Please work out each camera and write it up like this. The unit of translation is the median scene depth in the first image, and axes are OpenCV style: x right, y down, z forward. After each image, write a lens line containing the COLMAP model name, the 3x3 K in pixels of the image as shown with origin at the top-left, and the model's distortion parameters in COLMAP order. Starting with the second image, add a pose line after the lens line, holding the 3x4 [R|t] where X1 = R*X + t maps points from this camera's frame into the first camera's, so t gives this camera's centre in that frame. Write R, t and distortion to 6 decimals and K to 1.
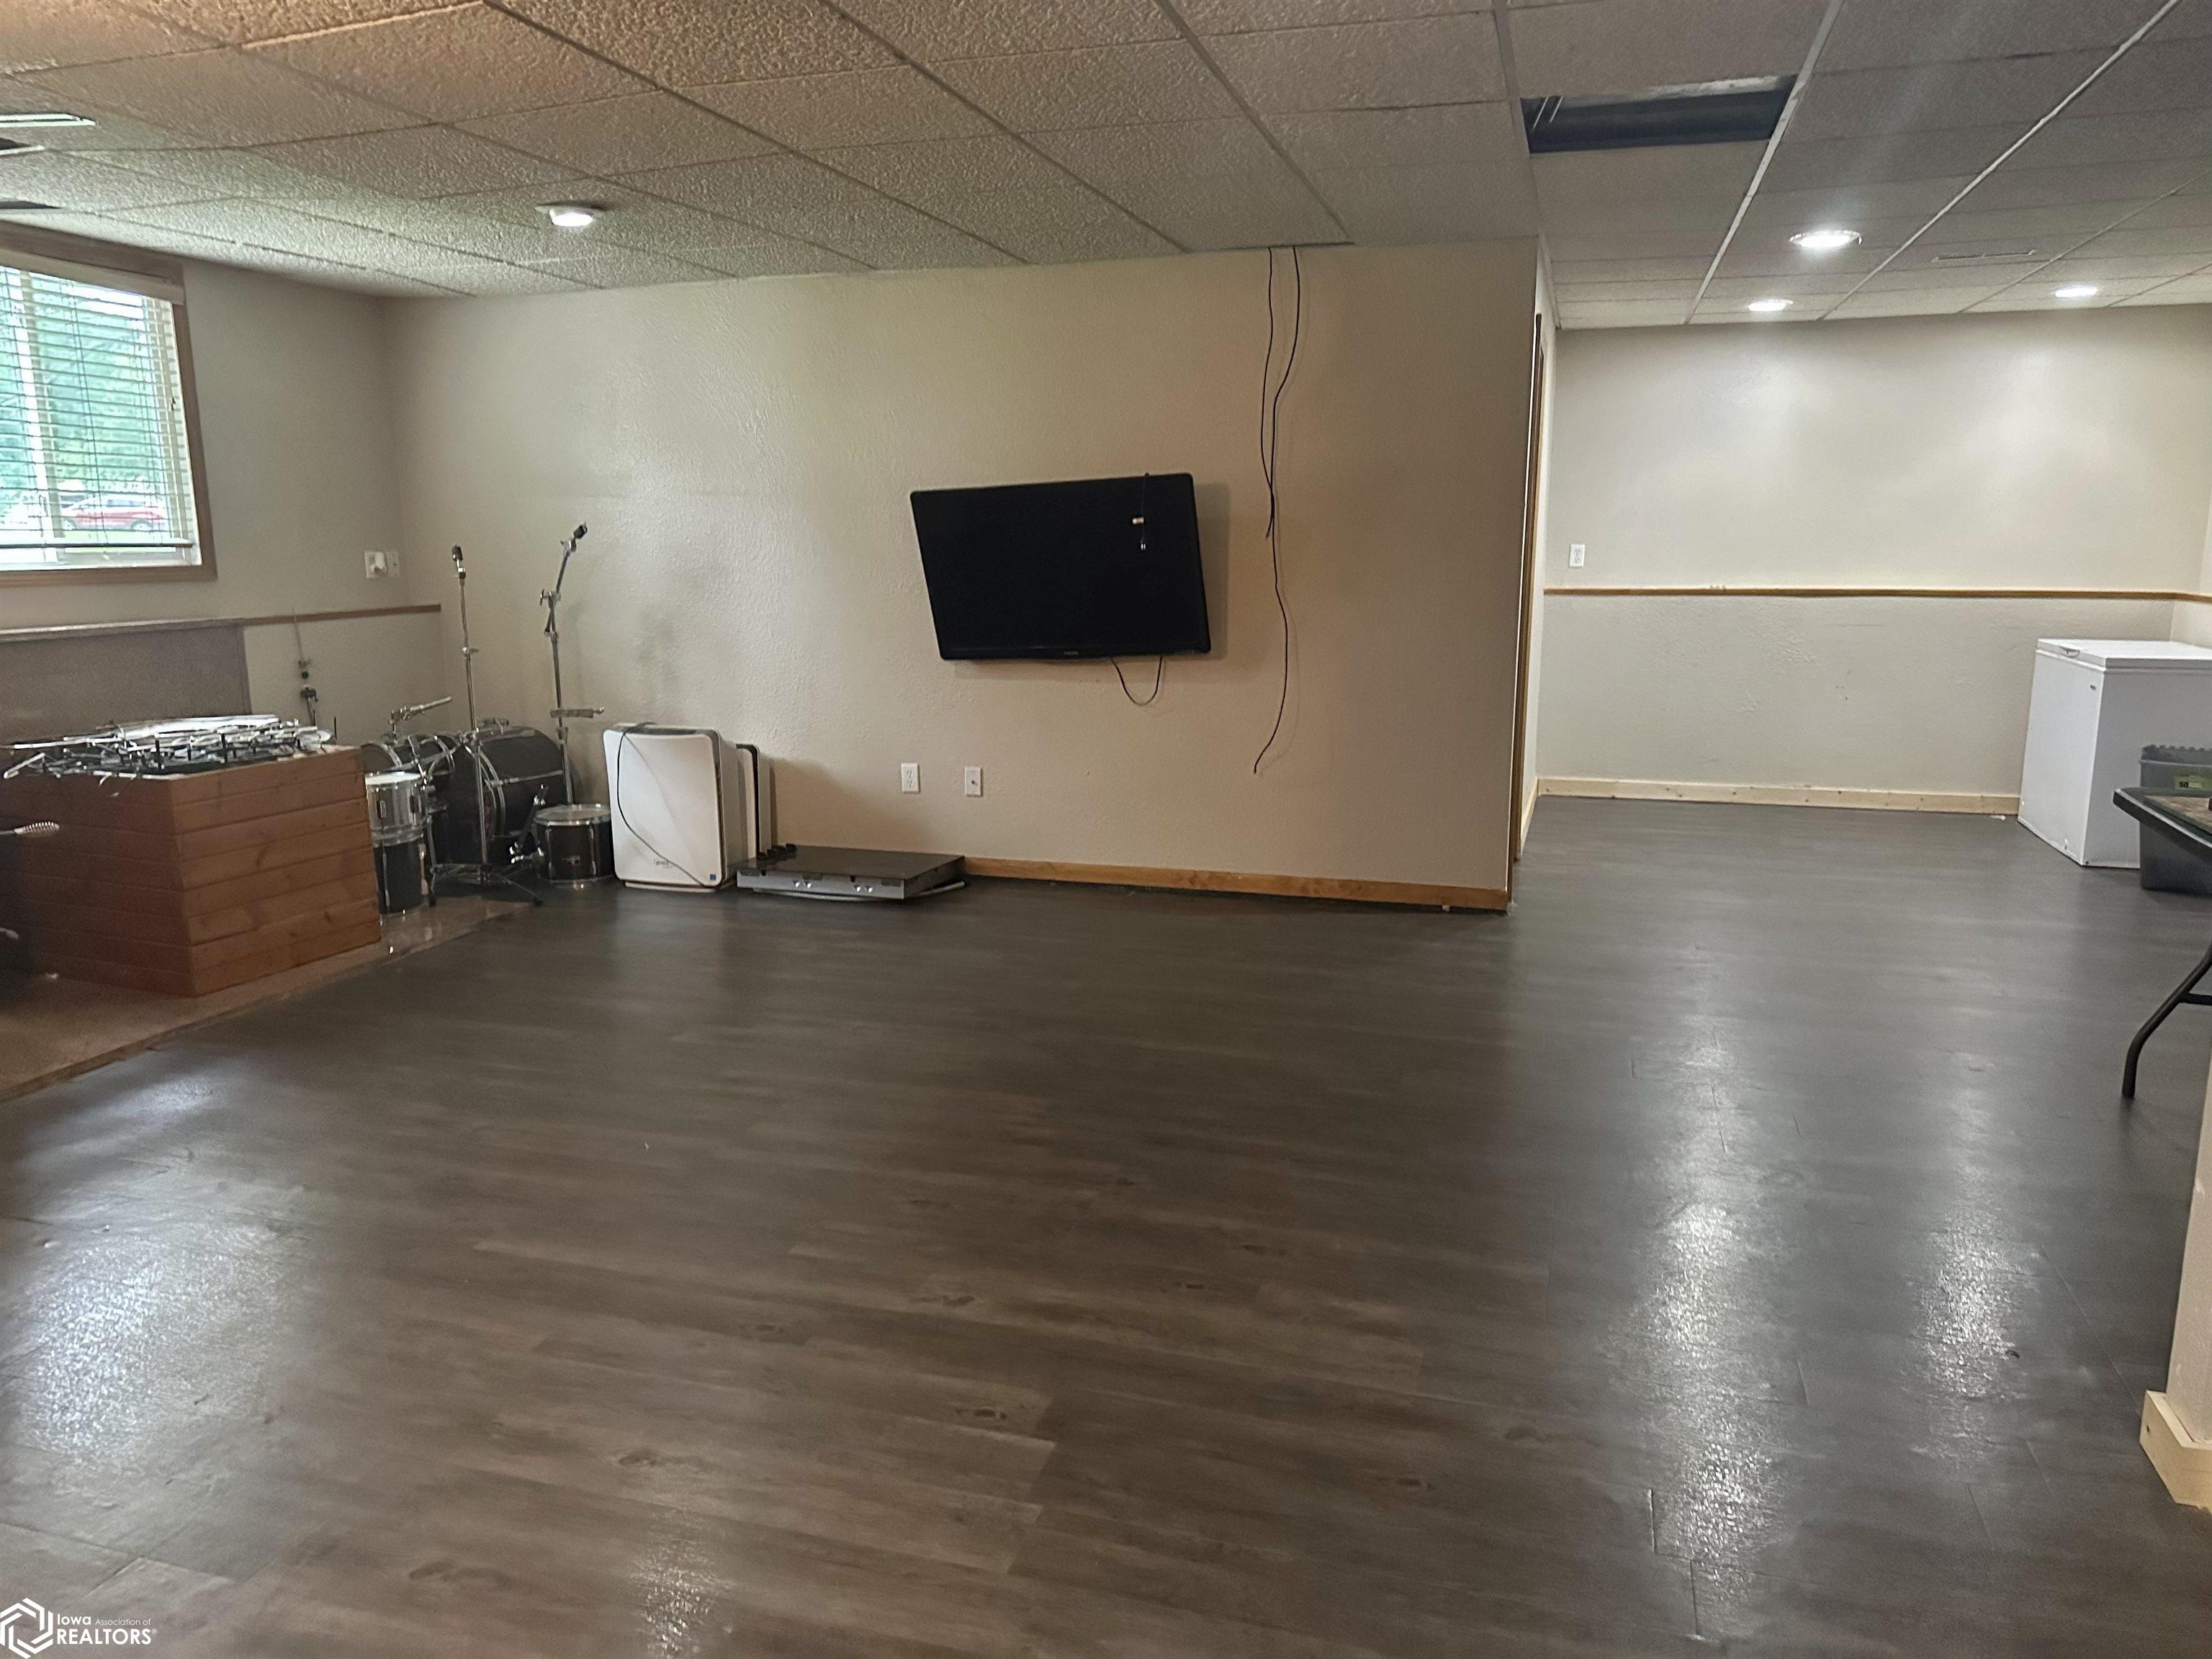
lens RADIAL K [[1538.1, 0, 1120.3], [0, 1538.1, 827.2], [0, 0, 1]] dist [0.003599, -0.022054]
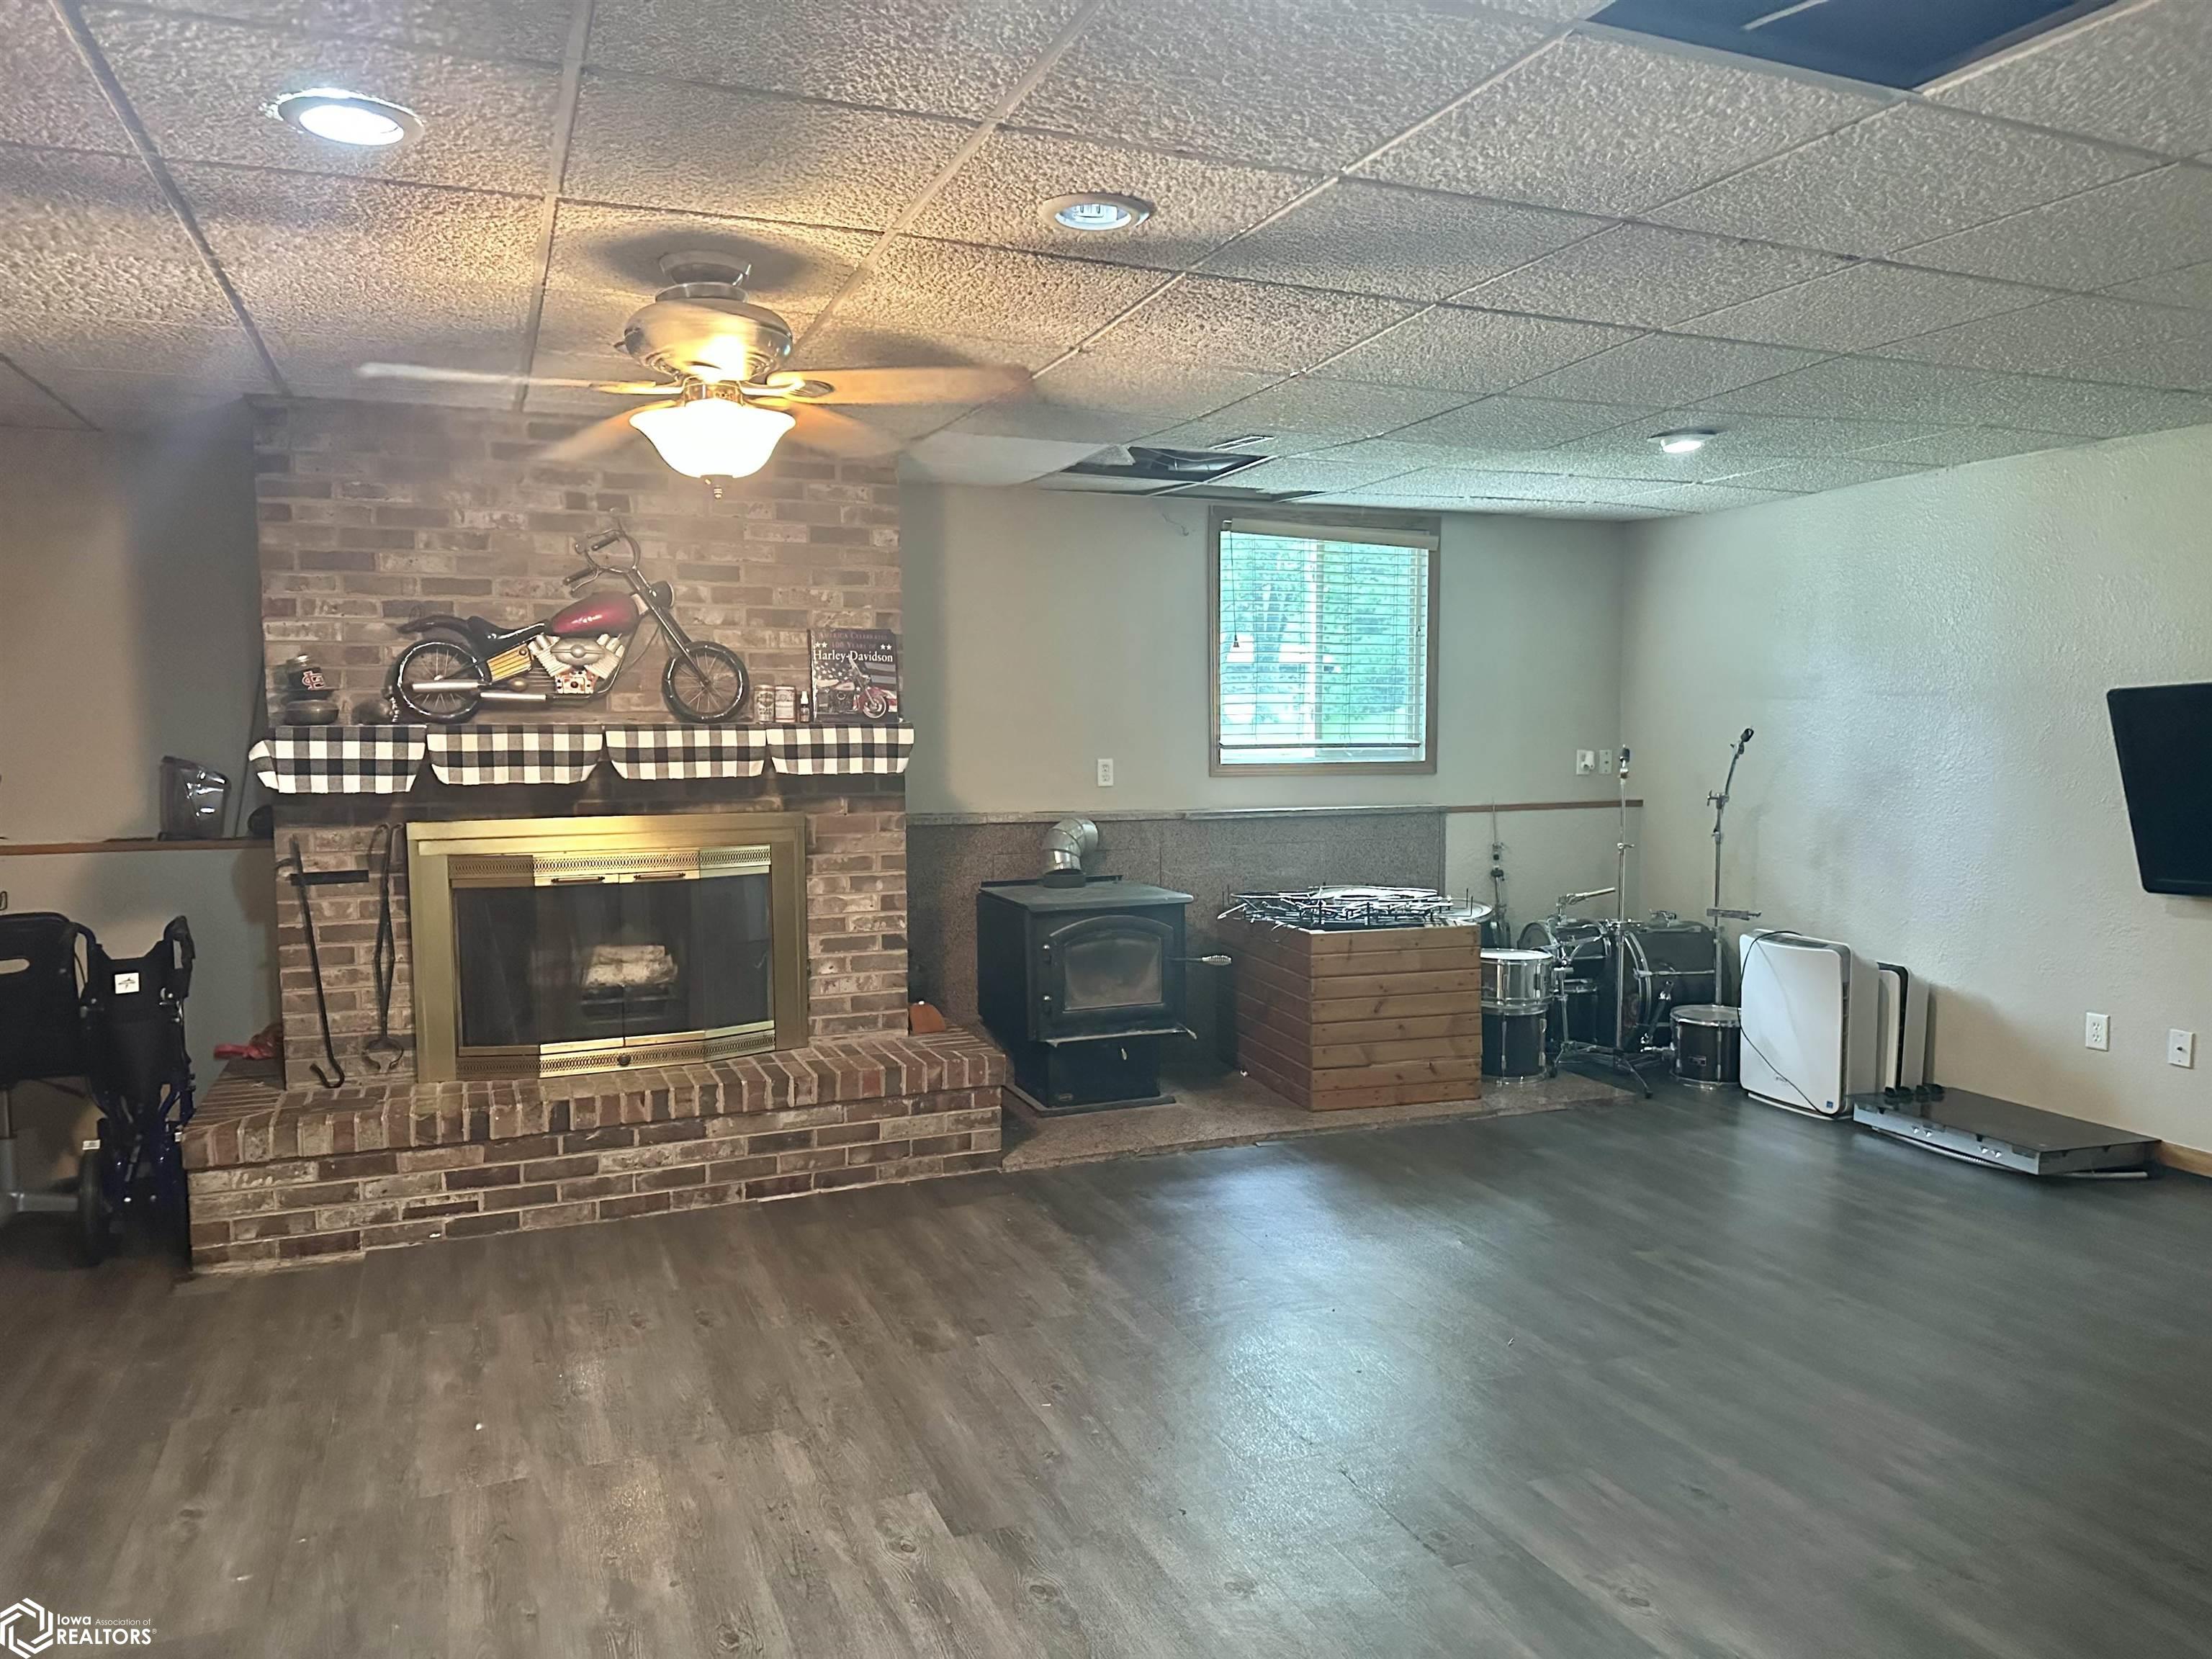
lens RADIAL K [[1527.1, 0, 1106.0], [0, 1527.1, 829.5], [0, 0, 1]] dist [0.072213, -0.120919]
pose [[0.604991, 0.054938, -0.794335, 0.204955], [-0.145817, 0.988390, -0.042700, -0.028570], [0.782766, 0.141661, 0.605978, 0.077382]]
